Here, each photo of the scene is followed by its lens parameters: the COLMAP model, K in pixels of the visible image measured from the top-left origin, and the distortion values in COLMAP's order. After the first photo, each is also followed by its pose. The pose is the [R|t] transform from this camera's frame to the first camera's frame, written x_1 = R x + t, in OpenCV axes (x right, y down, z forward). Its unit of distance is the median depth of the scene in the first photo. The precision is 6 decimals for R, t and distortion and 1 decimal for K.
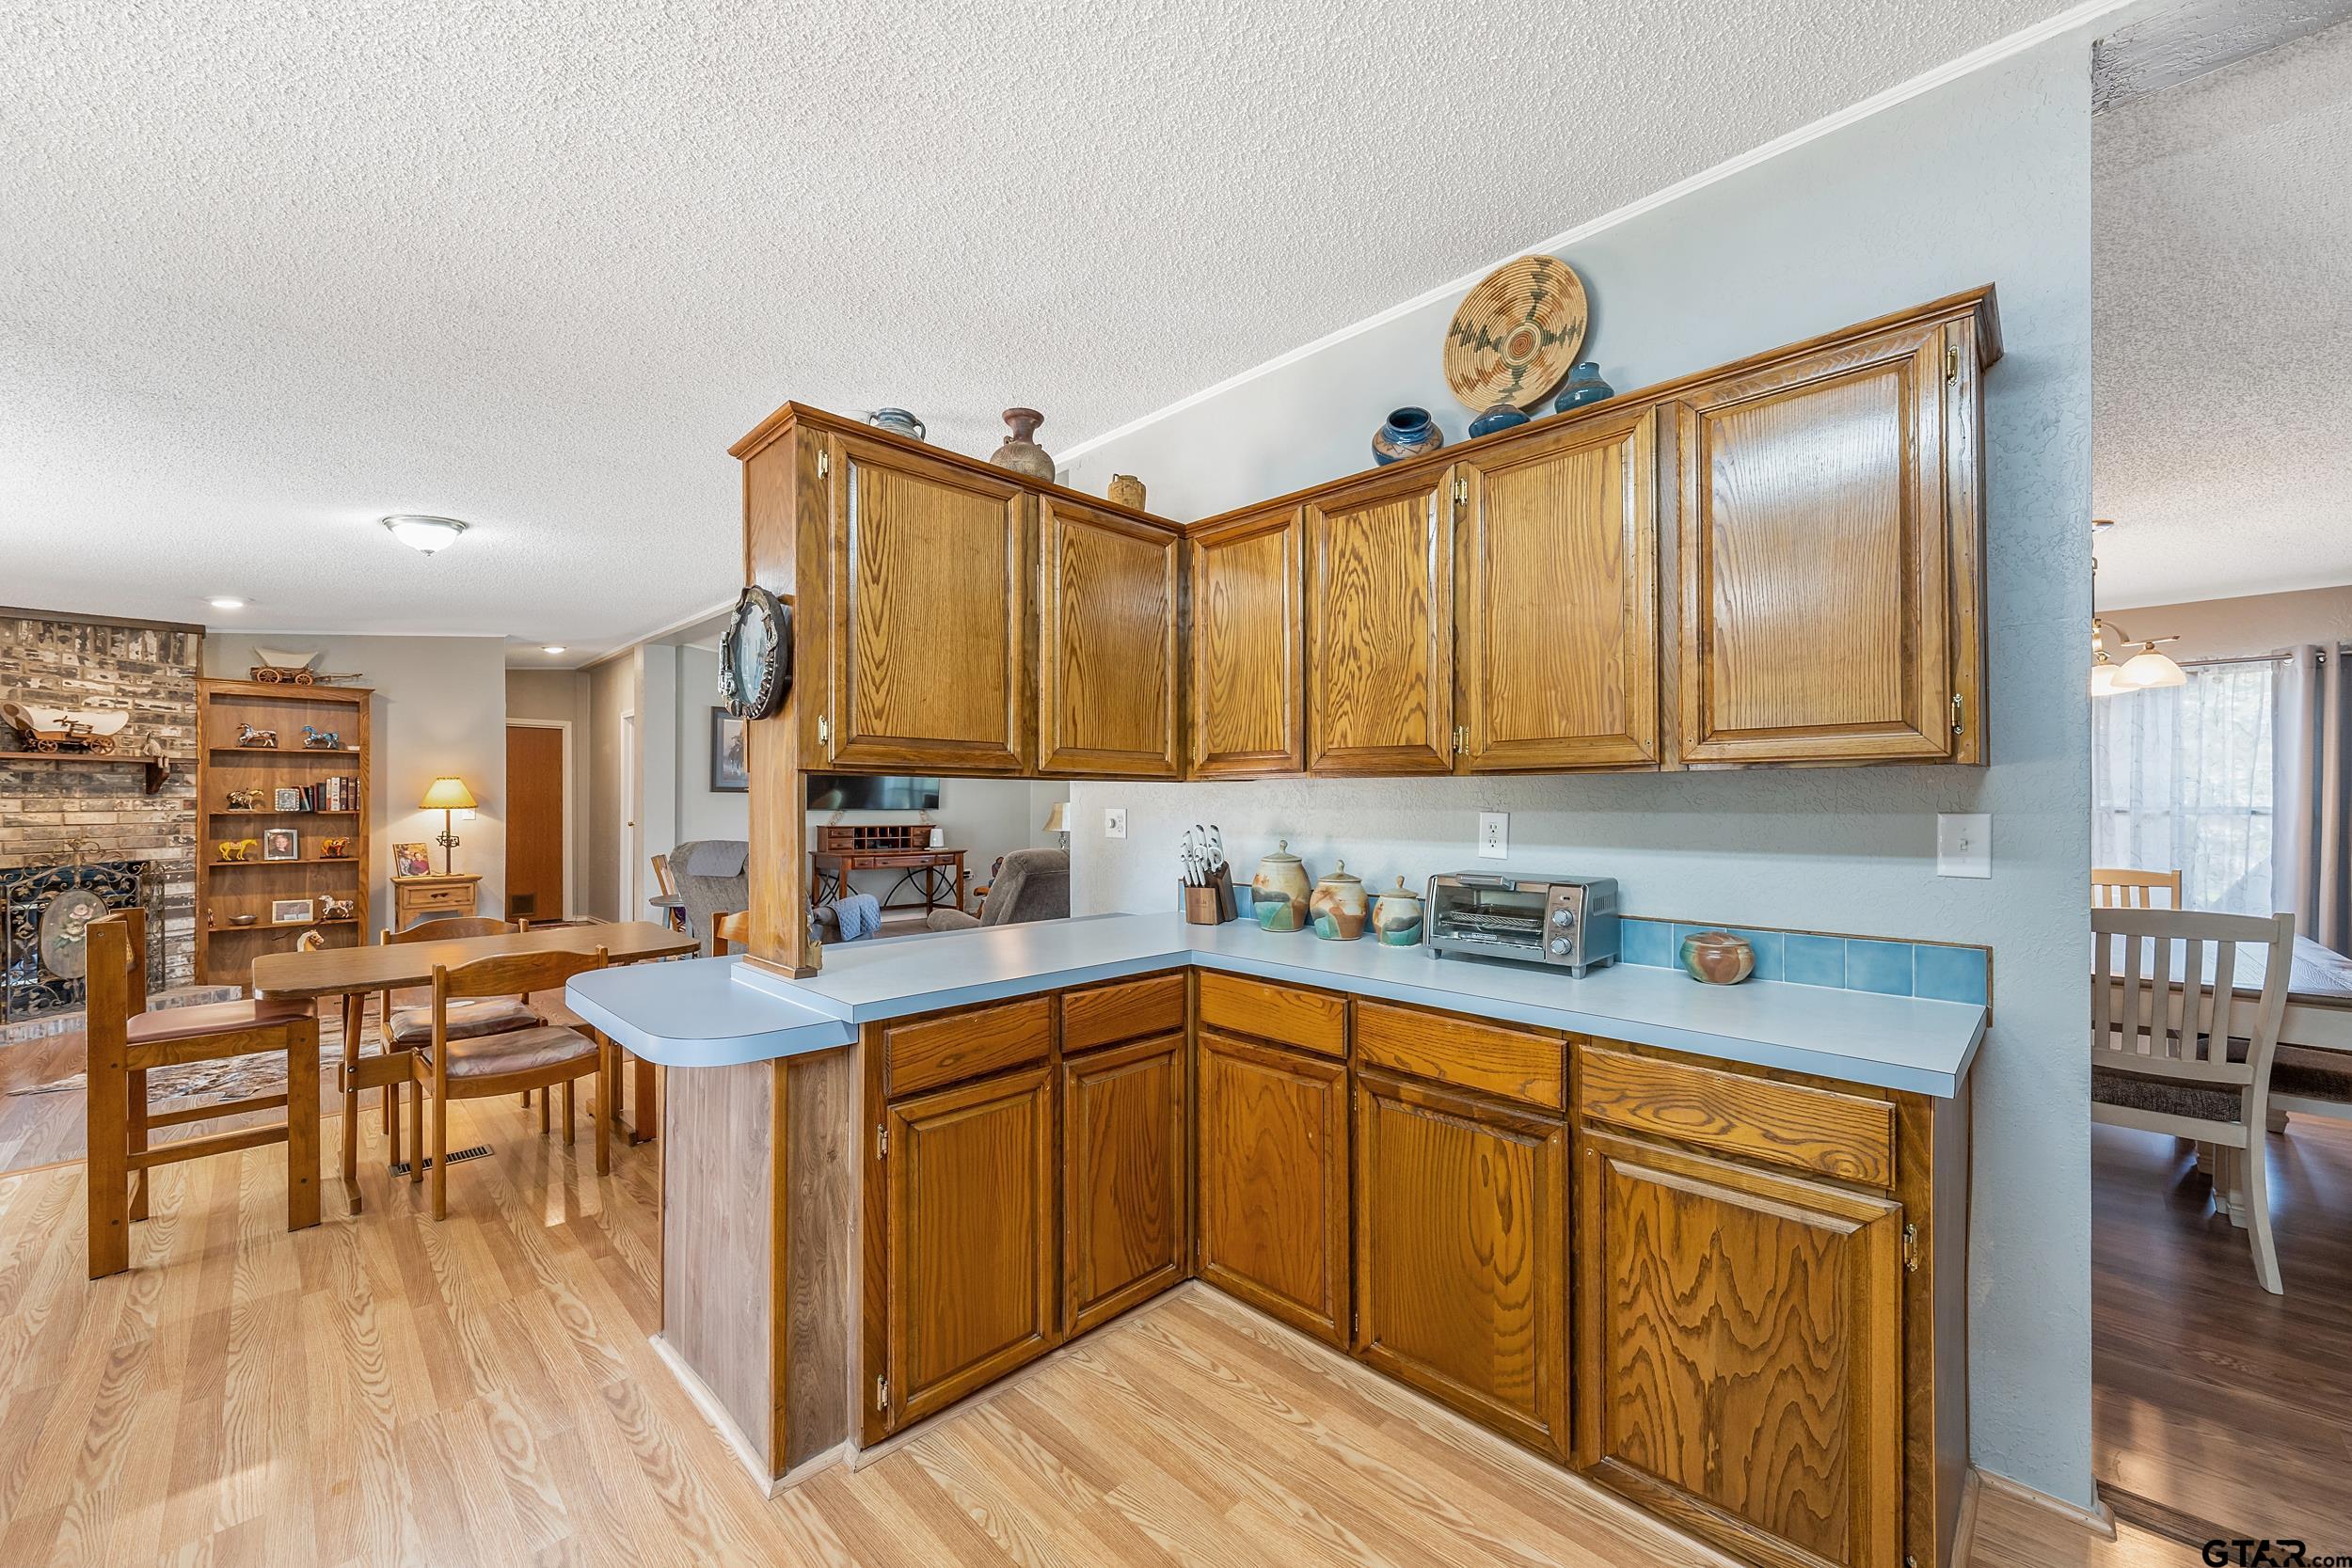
lens RADIAL K [[913.3, 0, 1176.0], [0, 913.3, 795.1], [0, 0, 1]] dist [0.000172, 0.000006]
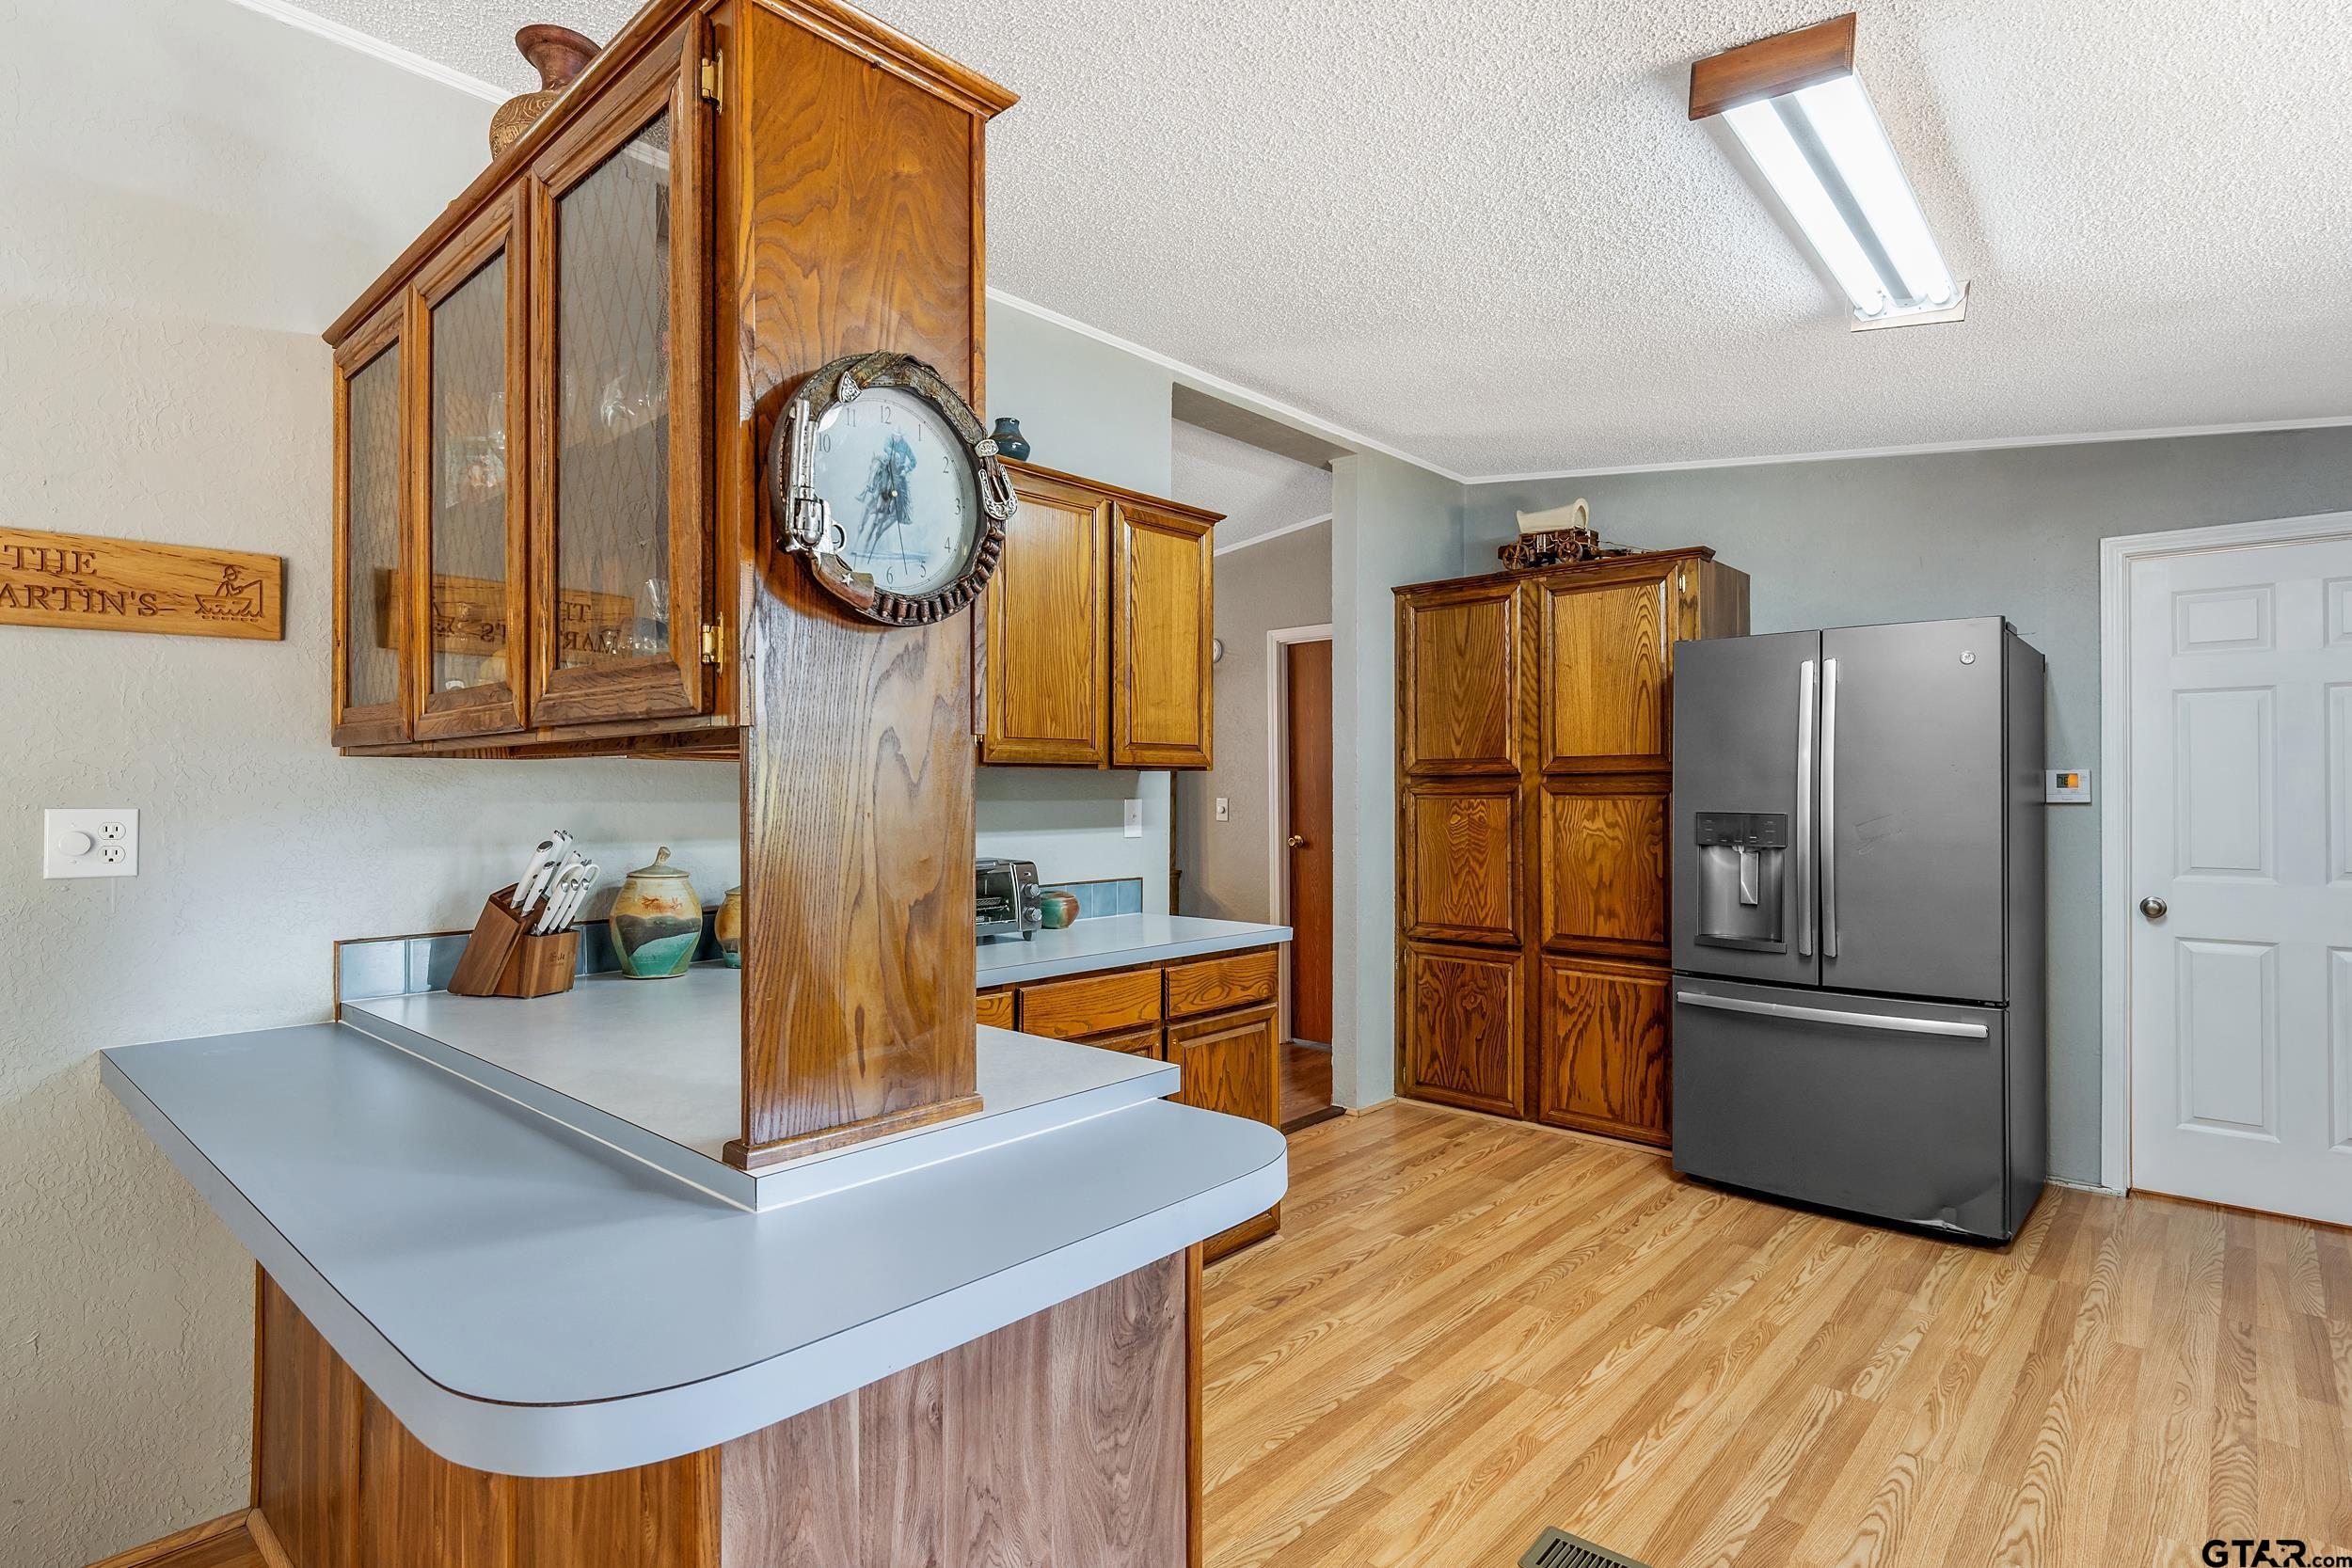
lens RADIAL K [[1192.4, 0, 1175.6], [0, 1192.4, 786.4], [0, 0, 1]] dist [-0.000123, -0.000017]
pose [[-0.052801, 0.003802, 0.998598, -1.232600], [-0.007586, 0.999962, -0.004208, 0.005178], [-0.998576, -0.007797, -0.052770, 0.981172]]
